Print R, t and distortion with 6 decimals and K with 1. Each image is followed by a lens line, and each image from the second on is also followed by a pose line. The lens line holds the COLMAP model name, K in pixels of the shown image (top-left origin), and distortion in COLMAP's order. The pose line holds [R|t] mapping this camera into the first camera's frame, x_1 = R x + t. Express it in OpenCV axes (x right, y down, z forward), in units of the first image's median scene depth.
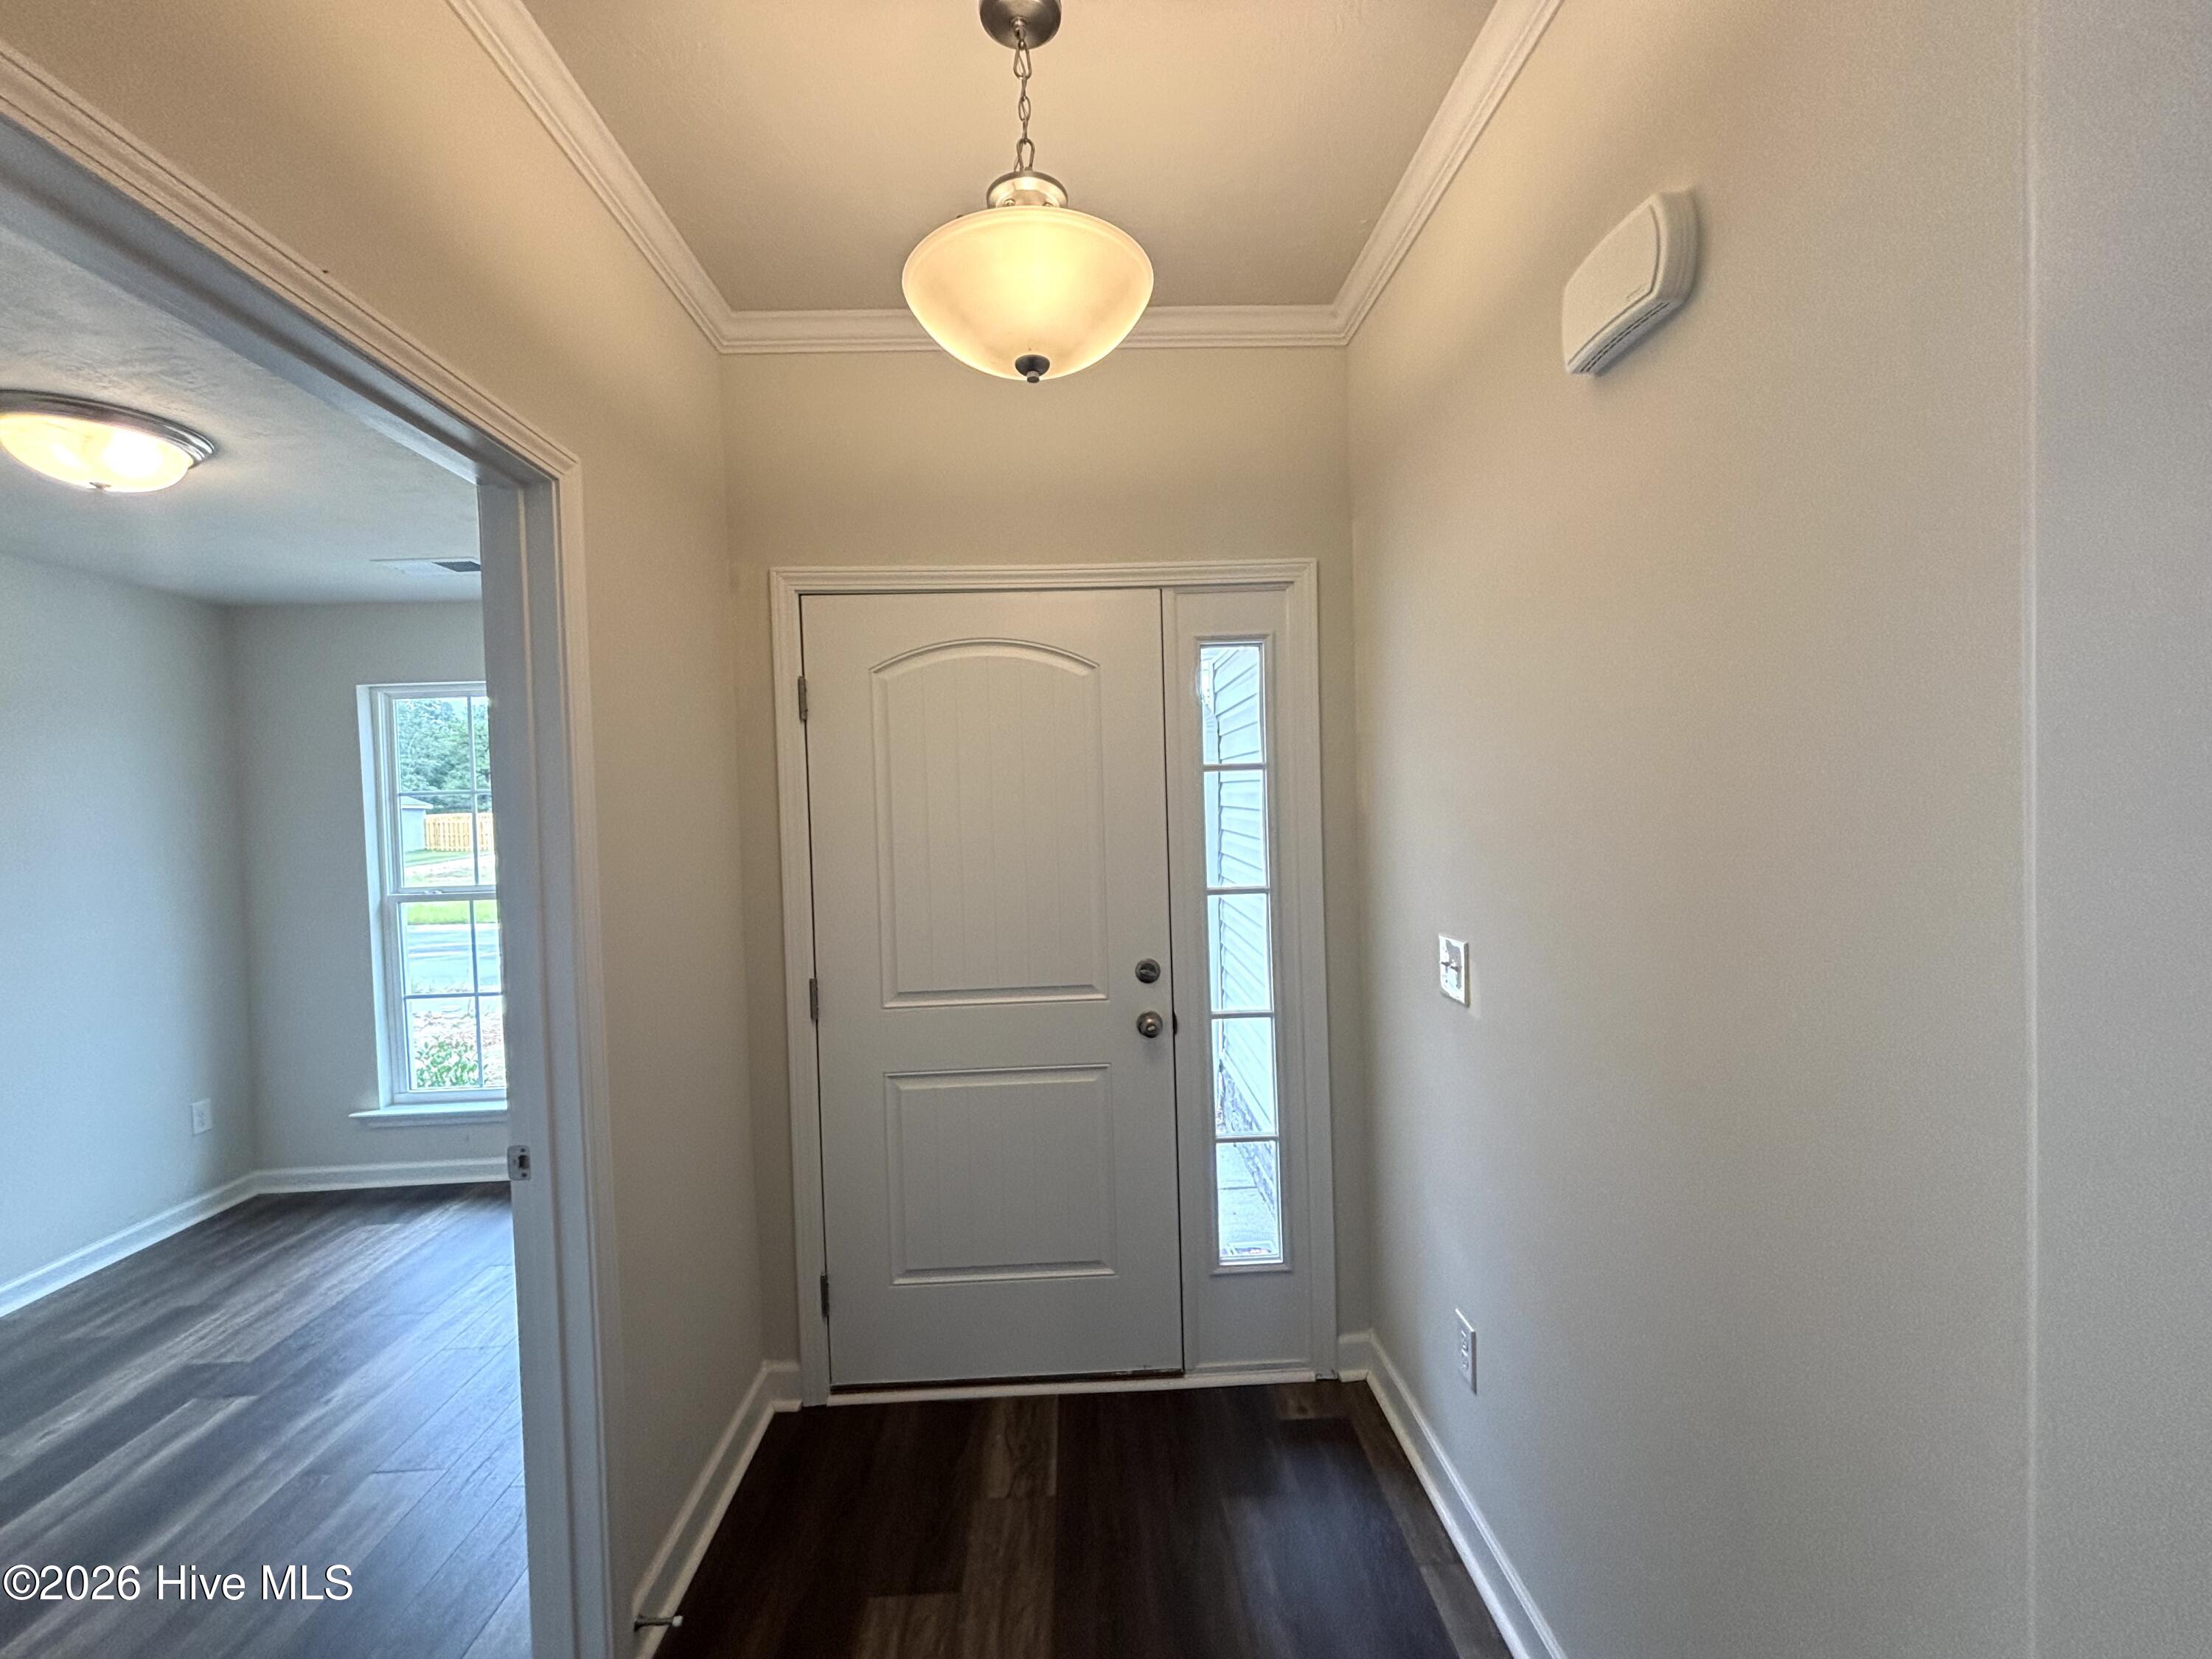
lens RADIAL K [[875.2, 0, 1100.7], [0, 875.2, 827.4], [0, 0, 1]] dist [0.035065, -0.013825]
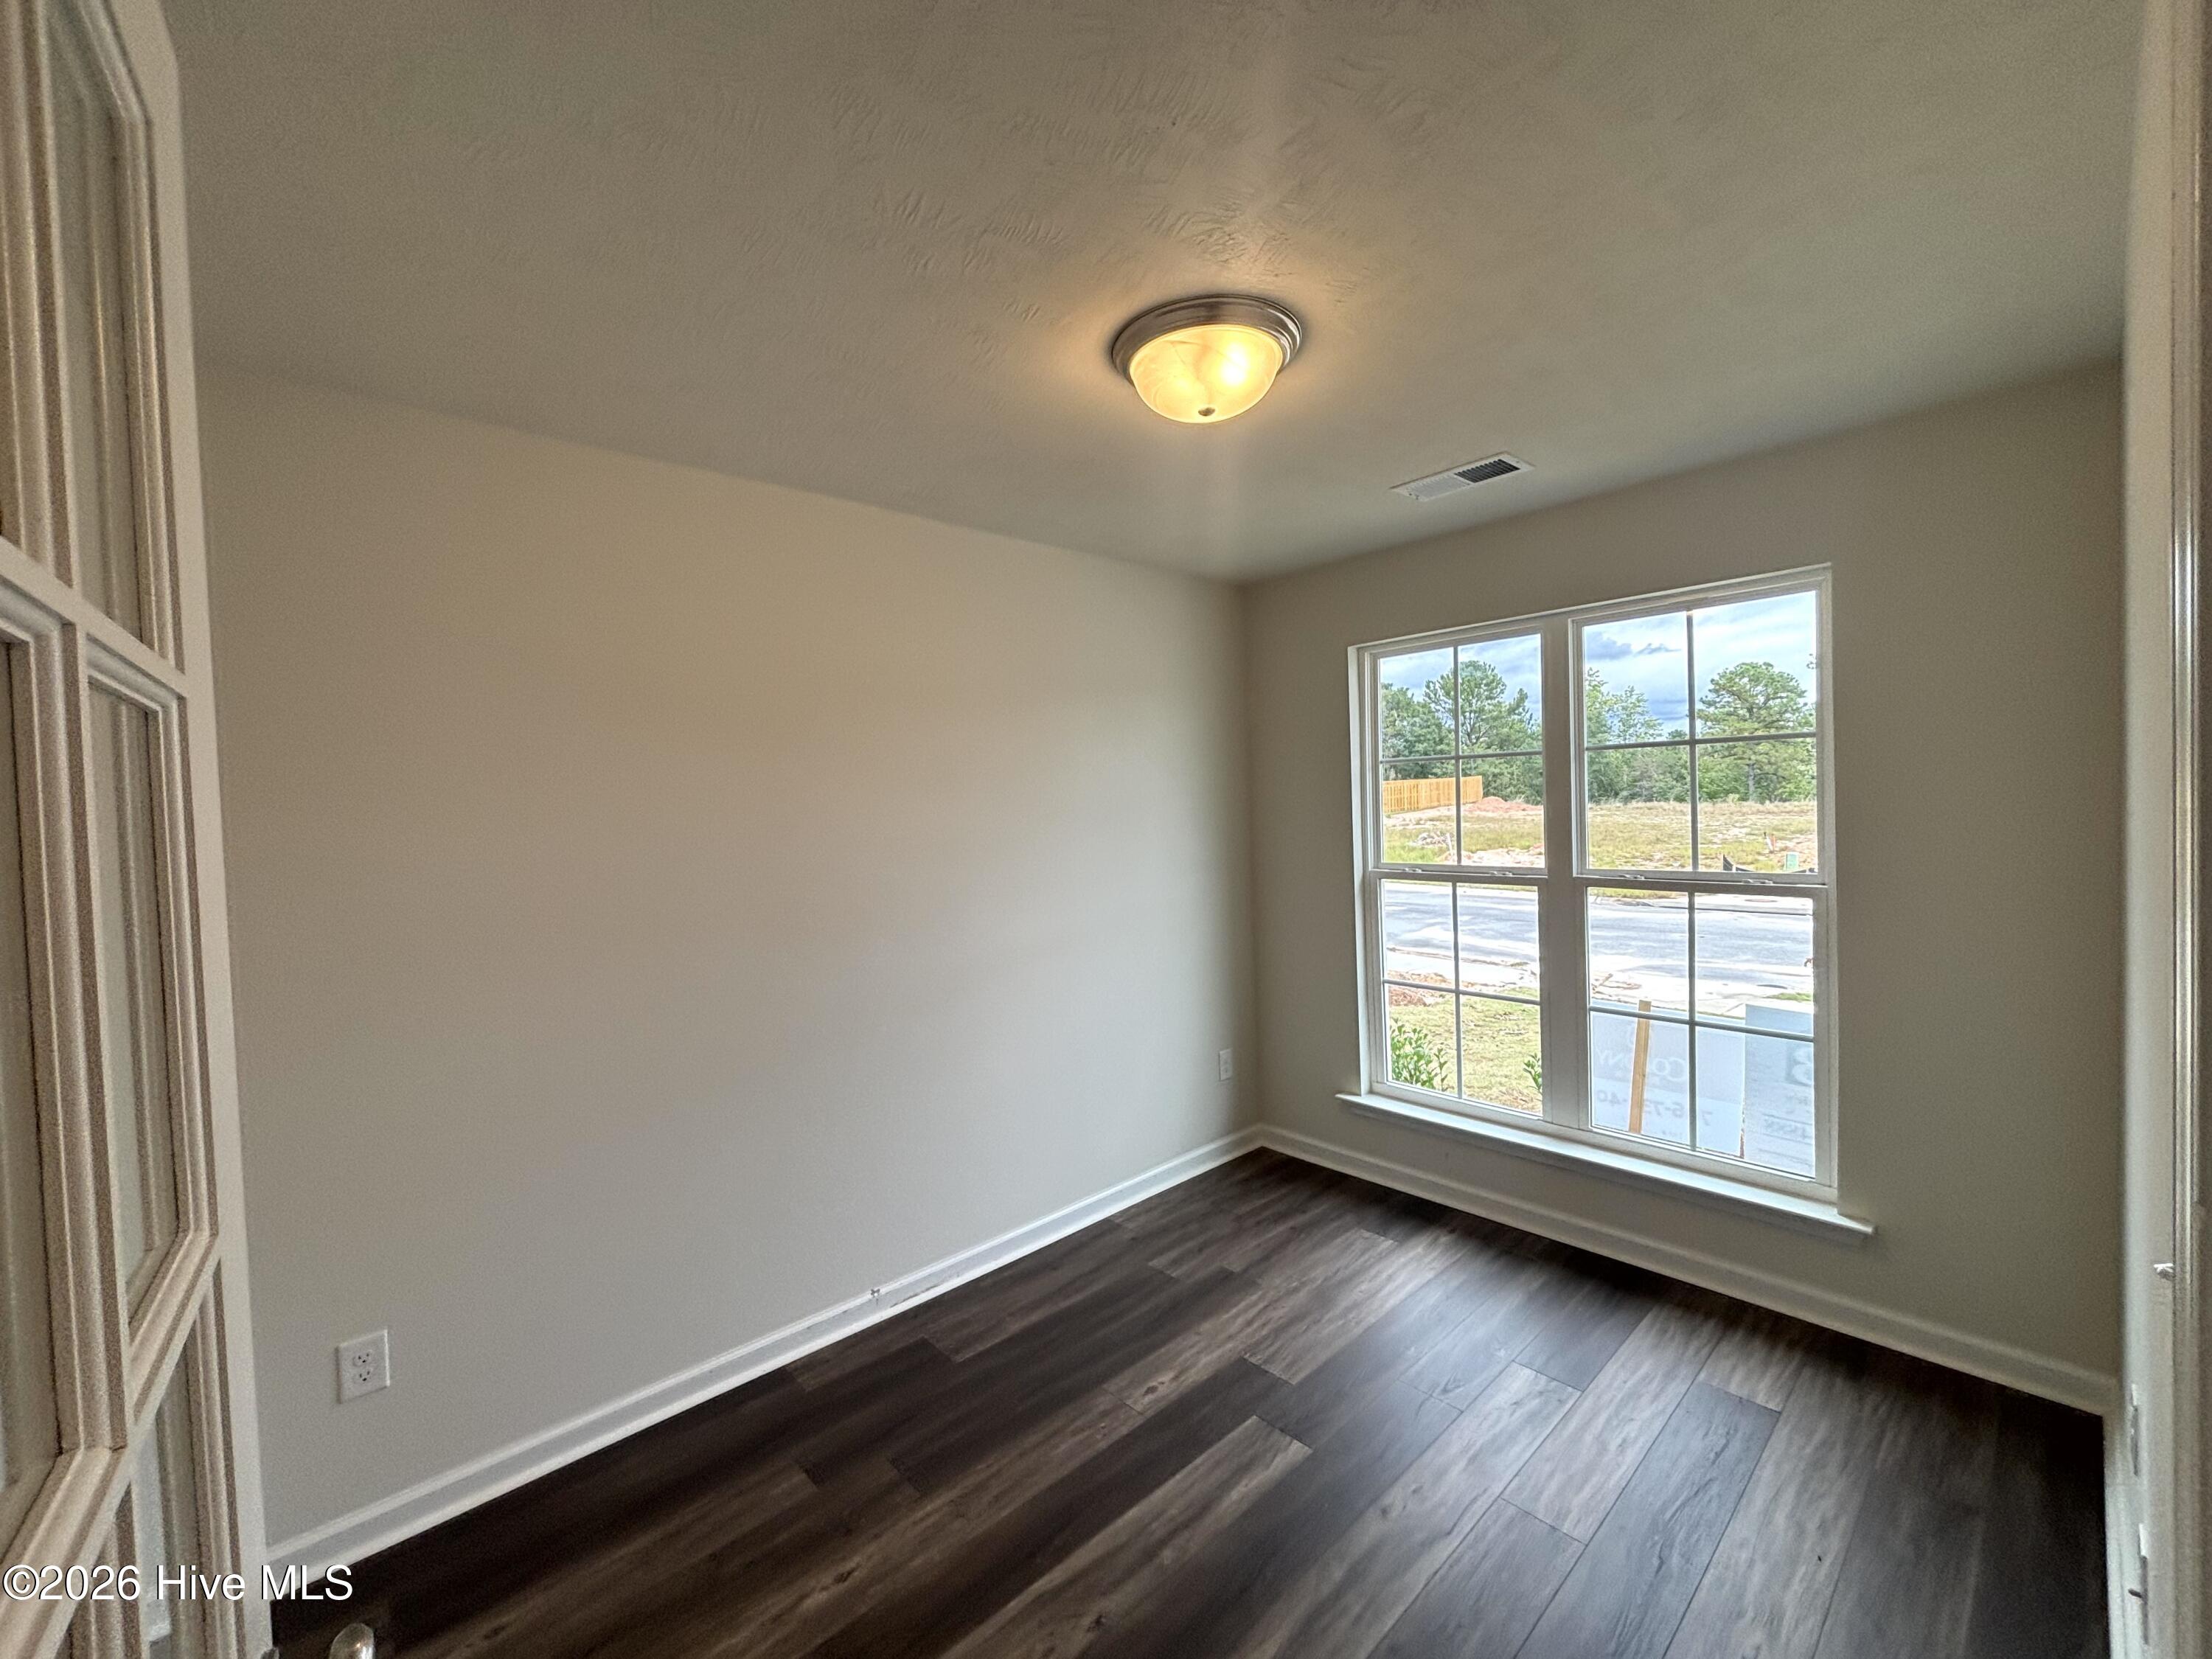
lens RADIAL K [[892.7, 0, 1106.0], [0, 892.7, 829.5], [0, 0, 1]] dist [0.000573, -0.000036]
pose [[0.645581, 0.033757, -0.762946, -0.307441], [-0.010037, 0.999311, 0.035722, 0.003490], [0.763626, -0.015404, 0.645475, 0.212520]]
